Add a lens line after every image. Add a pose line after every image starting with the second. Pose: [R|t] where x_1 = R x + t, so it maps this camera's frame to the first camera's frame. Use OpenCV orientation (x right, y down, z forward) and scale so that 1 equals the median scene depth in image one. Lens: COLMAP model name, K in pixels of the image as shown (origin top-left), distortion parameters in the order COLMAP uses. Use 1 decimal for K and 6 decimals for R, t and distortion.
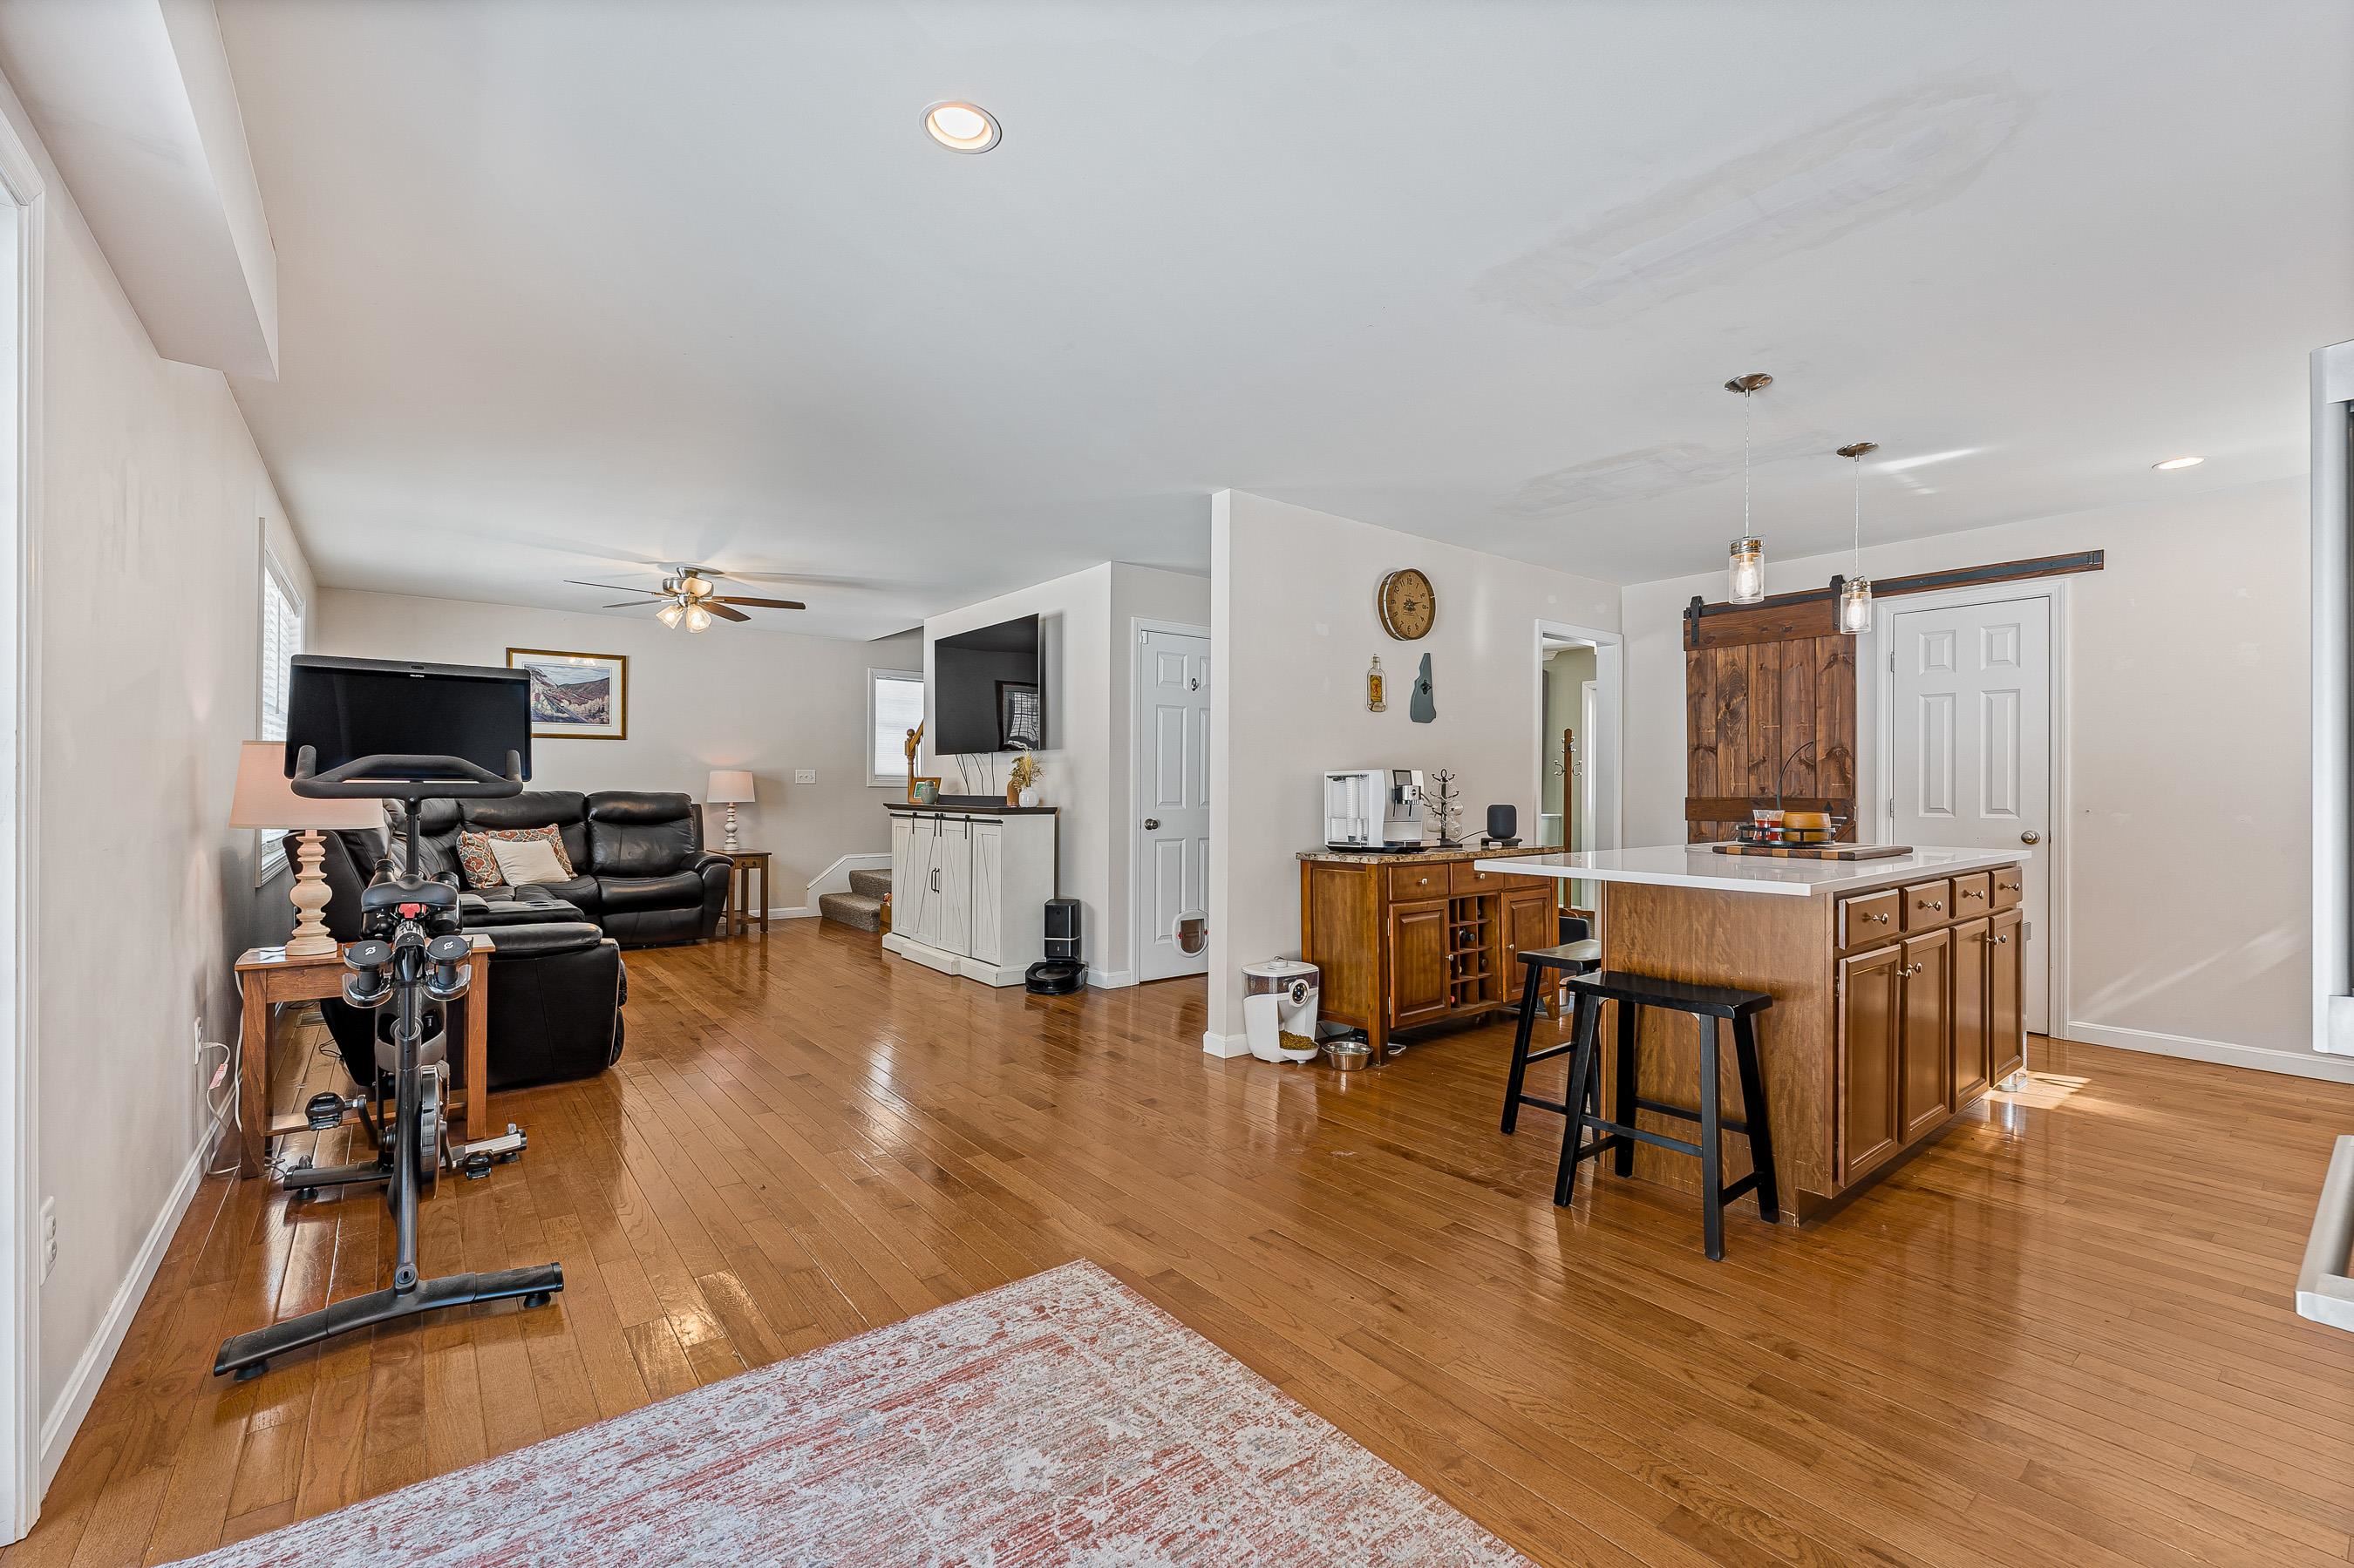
lens RADIAL K [[1002.6, 0, 1178.3], [0, 1002.6, 782.4], [0, 0, 1]] dist [-0.000498, -0.000109]
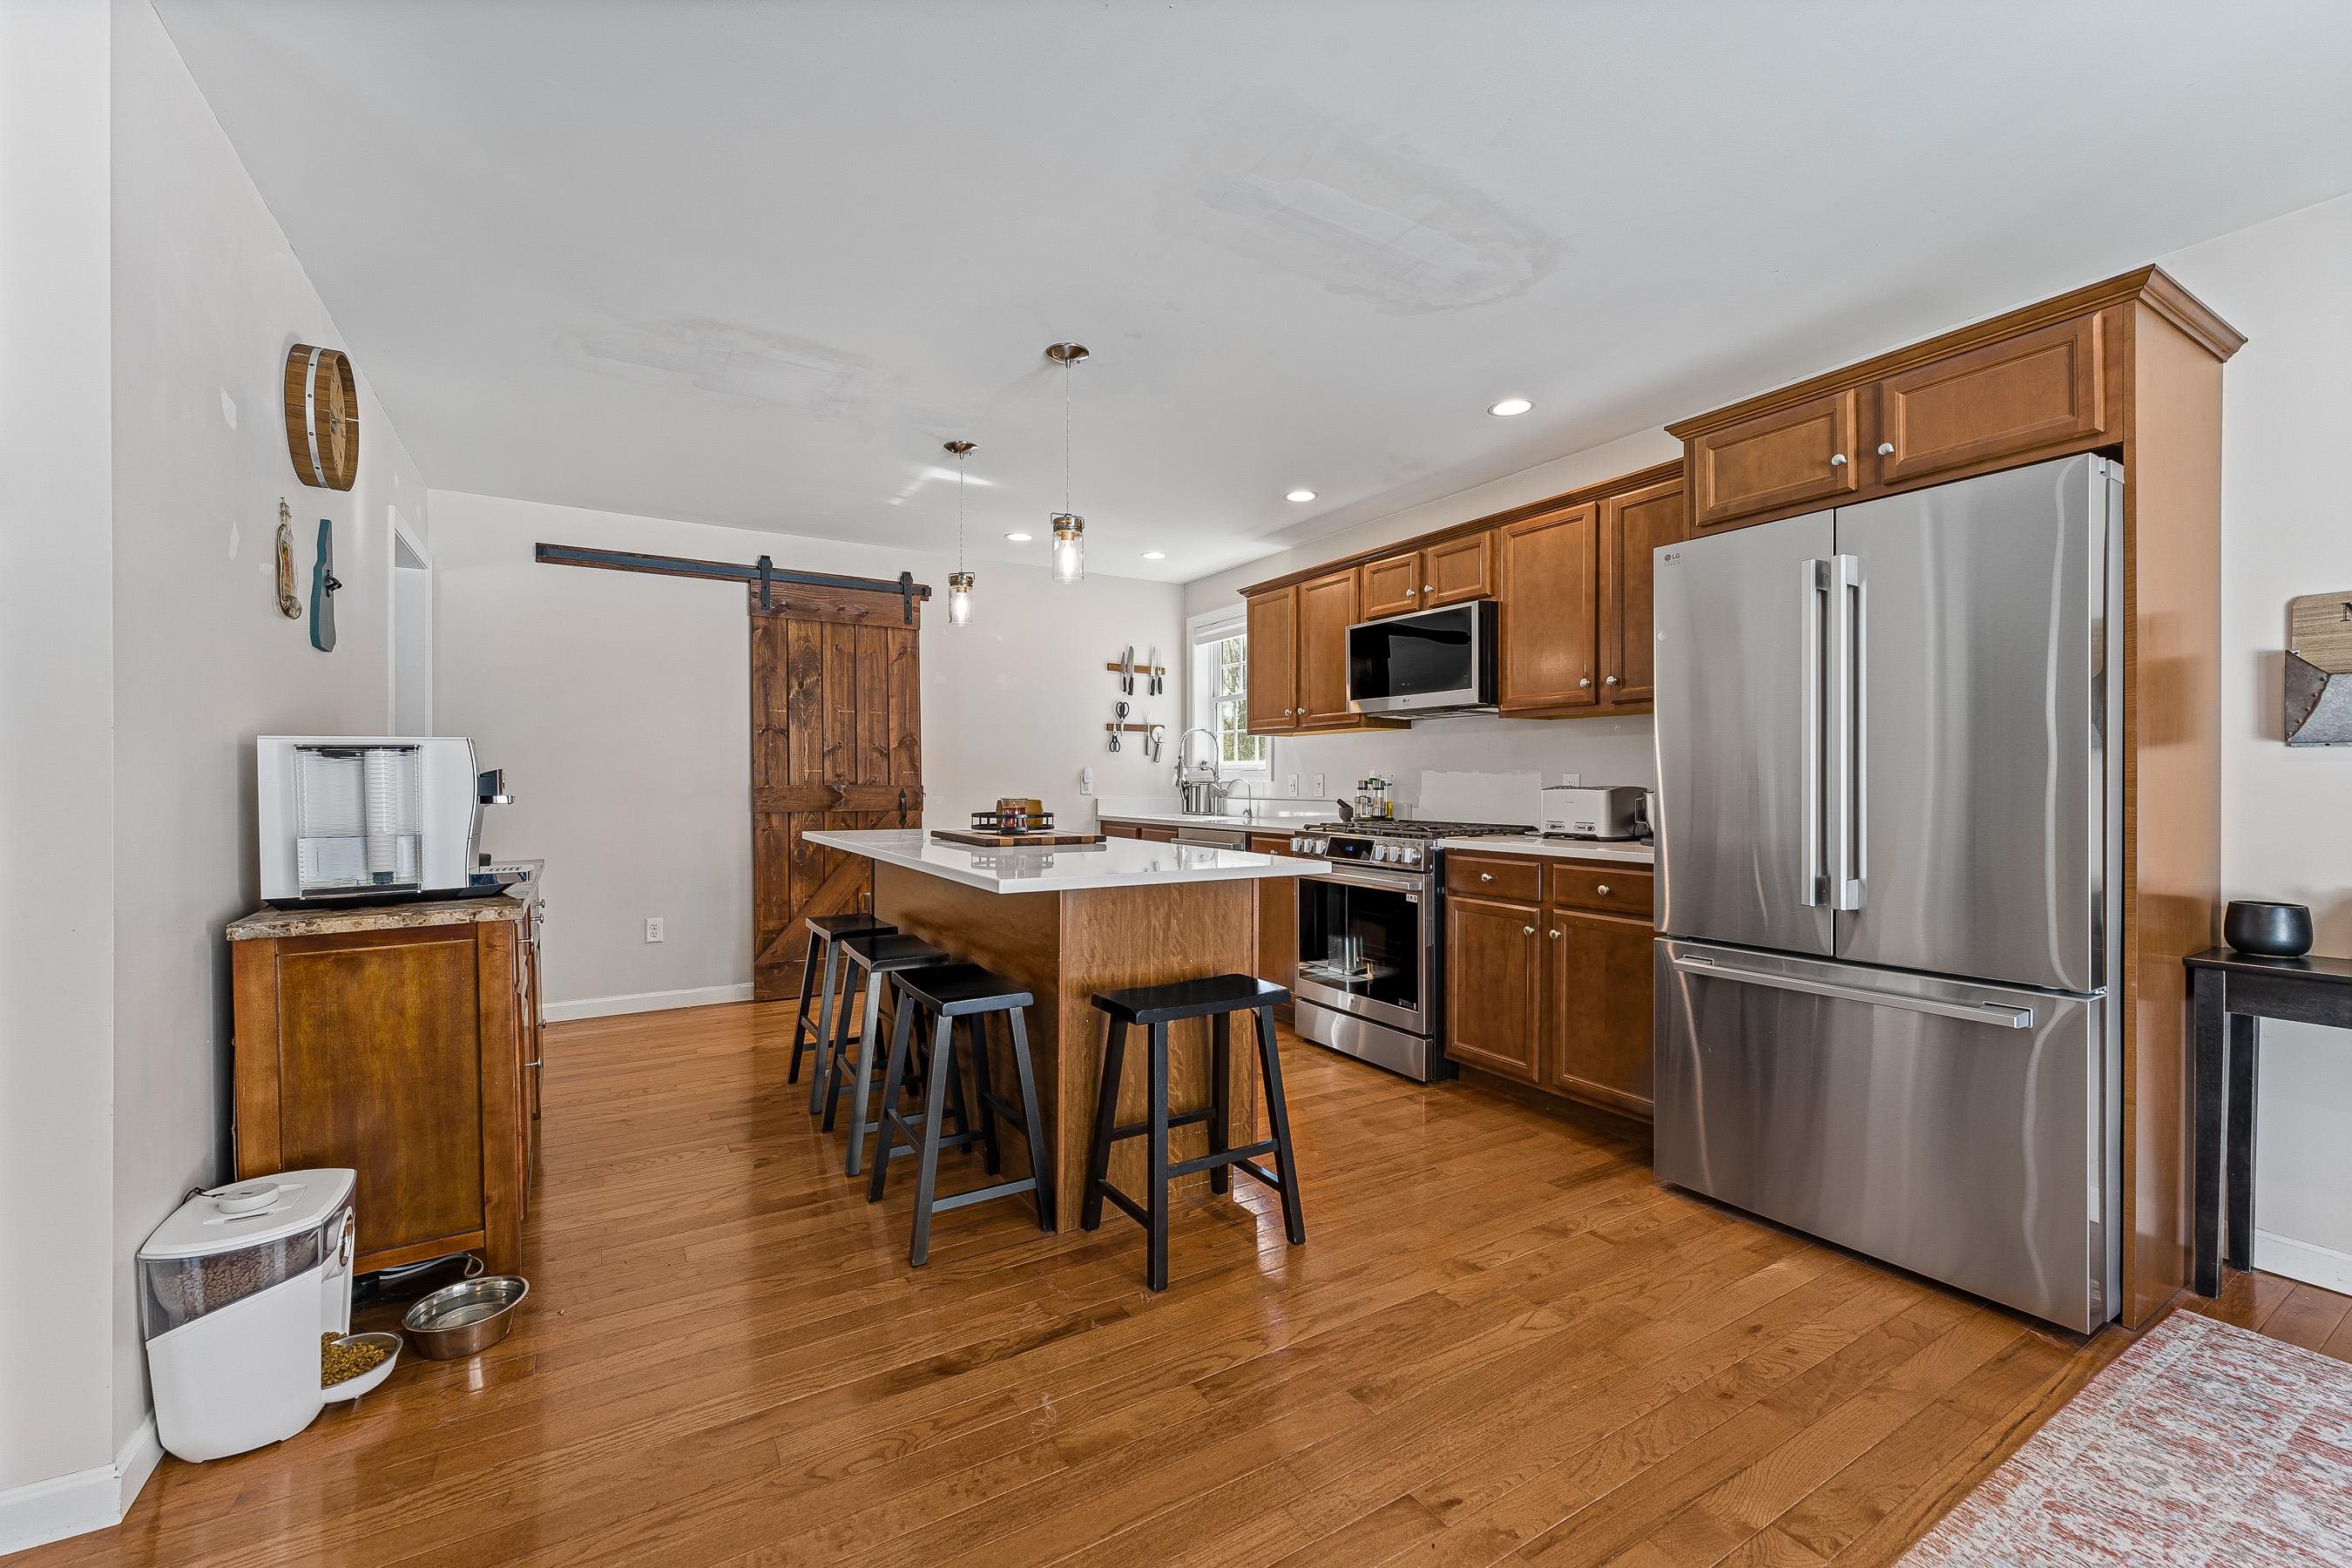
lens RADIAL K [[957.5, 0, 1180.0], [0, 957.5, 794.1], [0, 0, 1]] dist [0.000920, 0.001383]
pose [[0.118615, -0.011646, 0.992872, -0.259282], [-0.005241, 0.999910, 0.012355, 0.008816], [-0.992926, -0.006669, 0.118543, 0.613746]]
